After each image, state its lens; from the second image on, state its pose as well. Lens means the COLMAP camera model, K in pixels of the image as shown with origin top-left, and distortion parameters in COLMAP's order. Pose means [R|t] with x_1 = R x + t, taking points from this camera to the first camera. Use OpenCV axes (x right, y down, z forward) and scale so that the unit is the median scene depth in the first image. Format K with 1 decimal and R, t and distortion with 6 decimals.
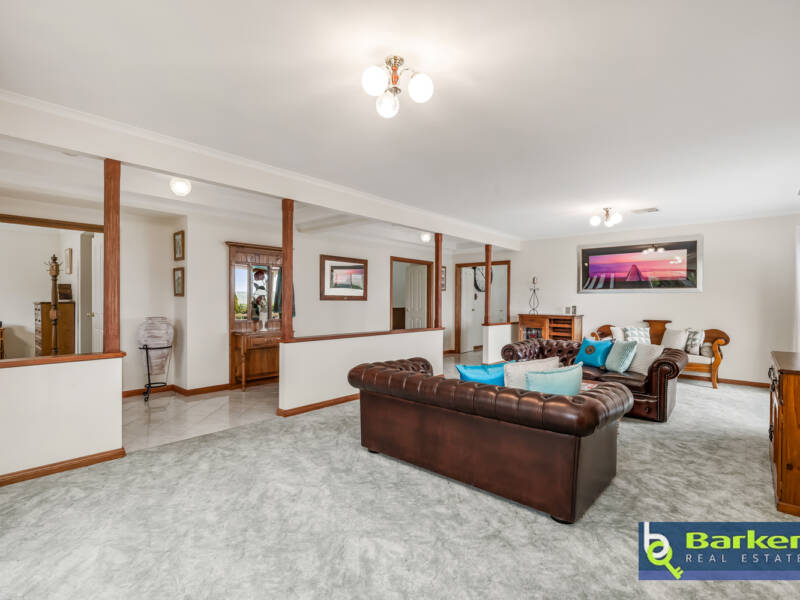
lens RADIAL K [[393.6, 0, 400.7], [0, 393.6, 301.1], [0, 0, 1]] dist [-0.020351, 0.000048]
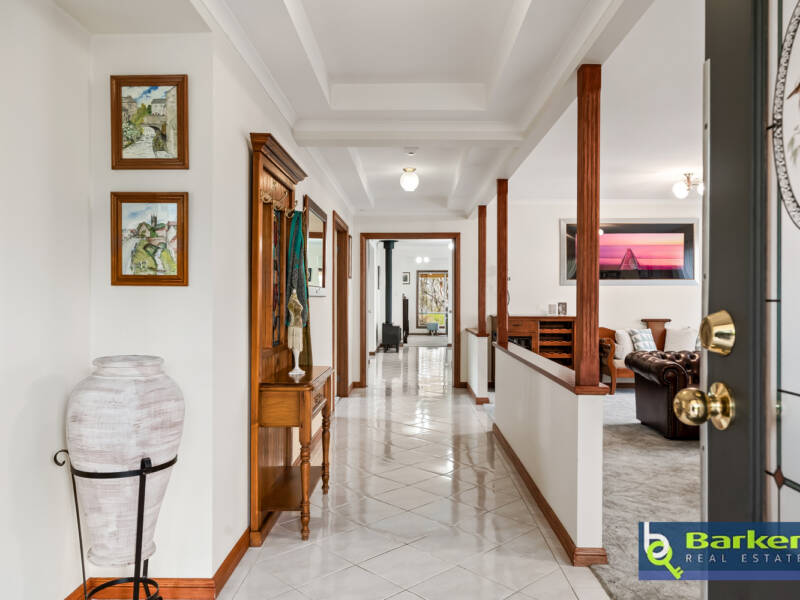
lens RADIAL K [[616.8, 0, 398.3], [0, 616.8, 299.1], [0, 0, 1]] dist [0.006038, 0.000628]
pose [[0.749915, -0.007275, 0.661494, -0.566268], [0.004978, 0.999973, 0.005355, -0.001578], [-0.661515, -0.000723, 0.749931, 0.387701]]
